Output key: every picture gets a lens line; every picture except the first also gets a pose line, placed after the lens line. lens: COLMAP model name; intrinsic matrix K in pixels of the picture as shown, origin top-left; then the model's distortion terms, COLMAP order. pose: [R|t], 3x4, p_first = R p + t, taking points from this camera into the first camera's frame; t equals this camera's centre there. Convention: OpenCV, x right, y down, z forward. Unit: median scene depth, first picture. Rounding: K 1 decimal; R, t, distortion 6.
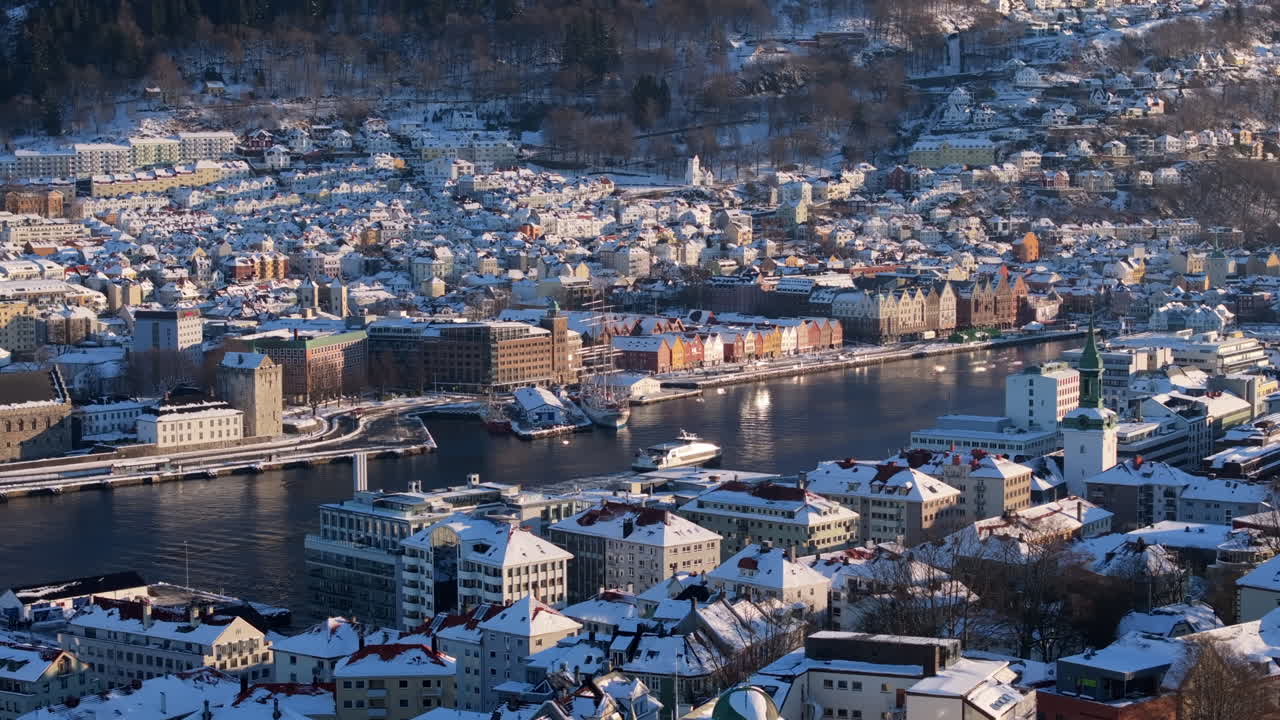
lens RADIAL K [[2723.1, 0, 640.0], [0, 2723.1, 360.0], [0, 0, 1]] dist [-0.142846, 0.163101]
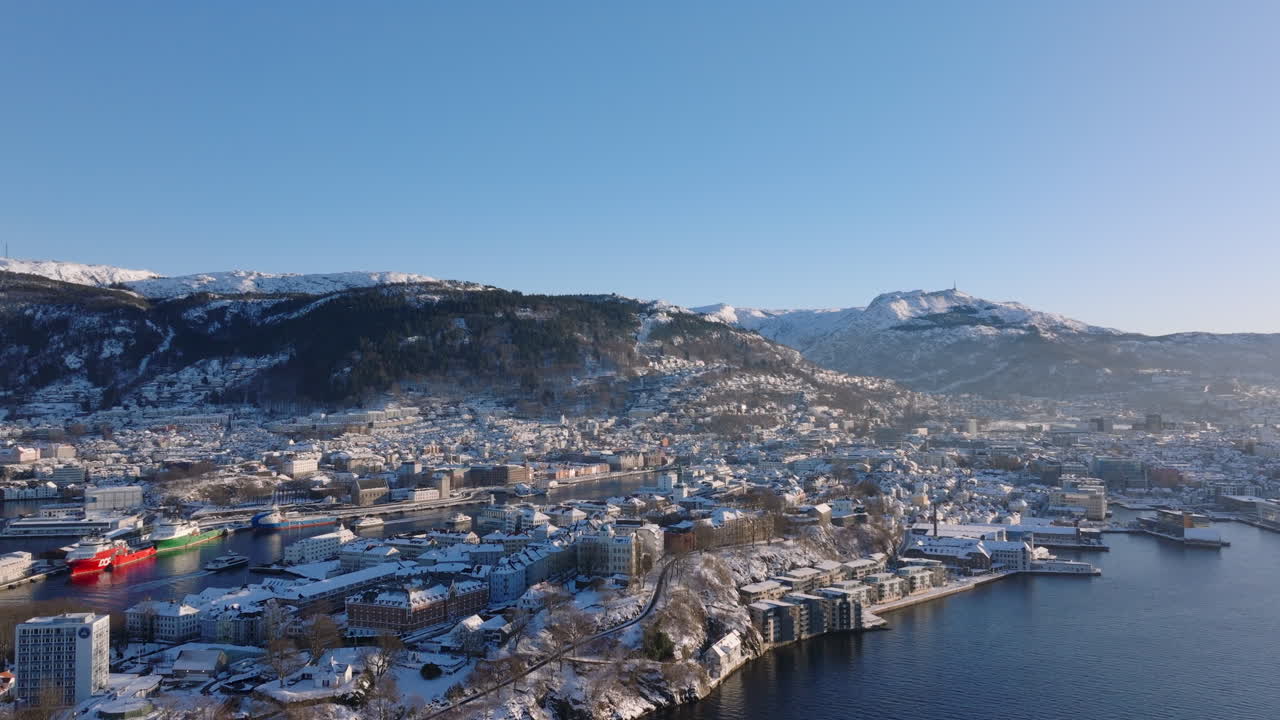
lens RADIAL K [[934.9, 0, 640.0], [0, 934.9, 360.0], [0, 0, 1]] dist [-0.011272, 0.046998]
pose [[0.993526, 0.003150, 0.113559, -0.016402], [0.011714, 0.991447, -0.129985, 0.007041], [-0.112997, 0.130474, 0.984991, -0.128710]]
